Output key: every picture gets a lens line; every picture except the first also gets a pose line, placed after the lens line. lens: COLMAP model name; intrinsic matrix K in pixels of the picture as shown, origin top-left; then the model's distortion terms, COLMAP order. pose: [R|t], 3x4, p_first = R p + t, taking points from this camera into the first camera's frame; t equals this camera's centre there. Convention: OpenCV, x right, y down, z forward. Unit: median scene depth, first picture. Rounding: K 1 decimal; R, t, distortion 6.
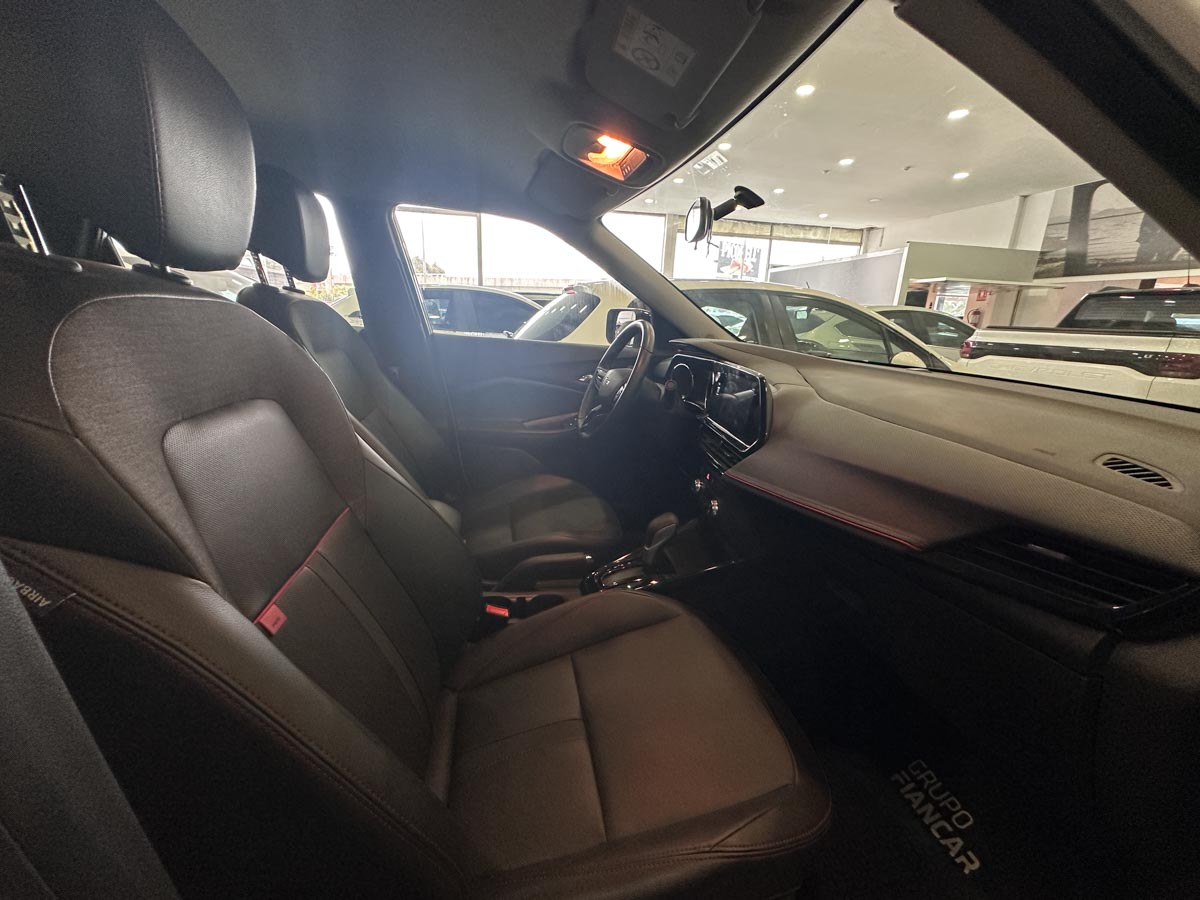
lens RADIAL K [[486.0, 0, 597.9], [0, 486.0, 447.8], [0, 0, 1]] dist [0.002125, -0.000191]
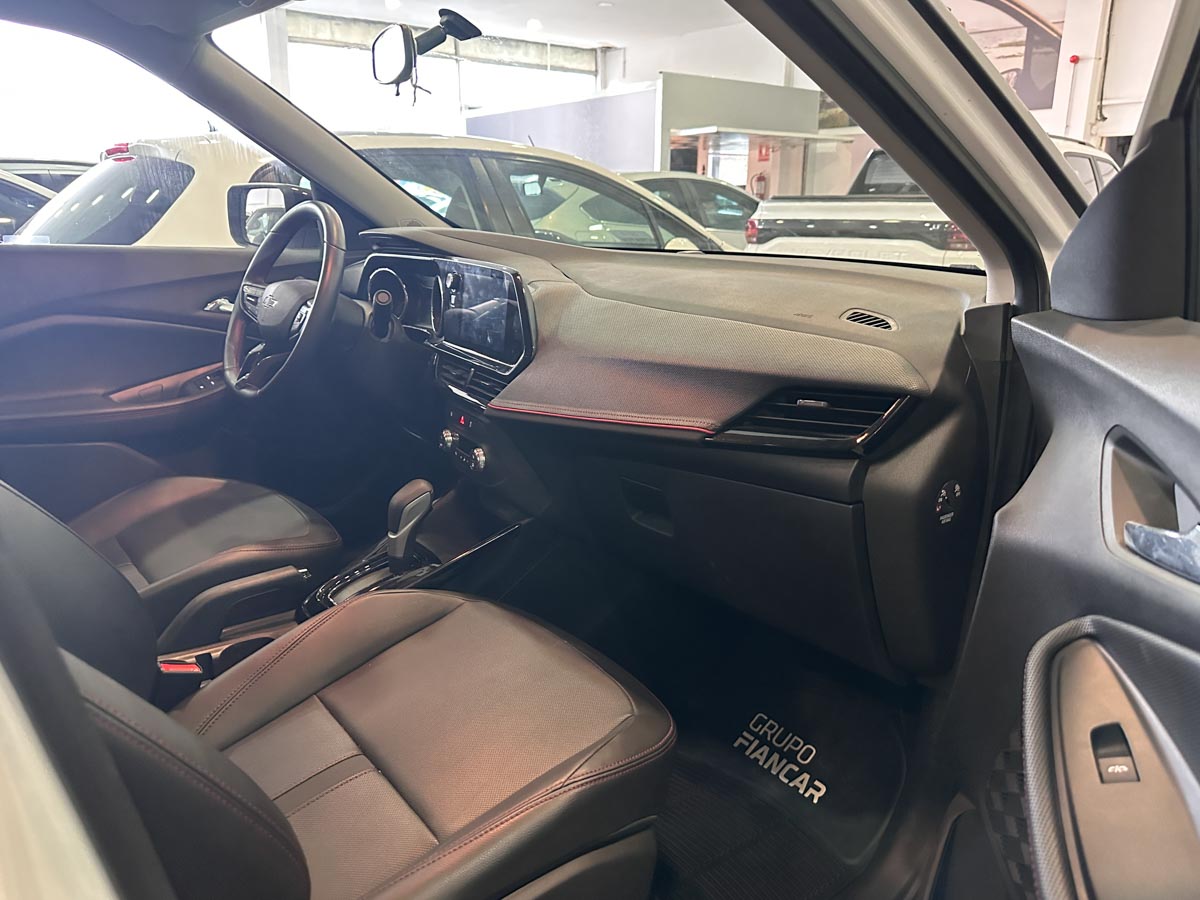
lens RADIAL K [[862.2, 0, 600.0], [0, 862.2, 450.0], [0, 0, 1]] dist [0.074414, -0.100927]
pose [[0.892567, -0.157870, 0.422375, -0.097614], [0.149932, 0.987318, 0.052189, 0.048830], [-0.425257, 0.016746, 0.904917, -0.165449]]
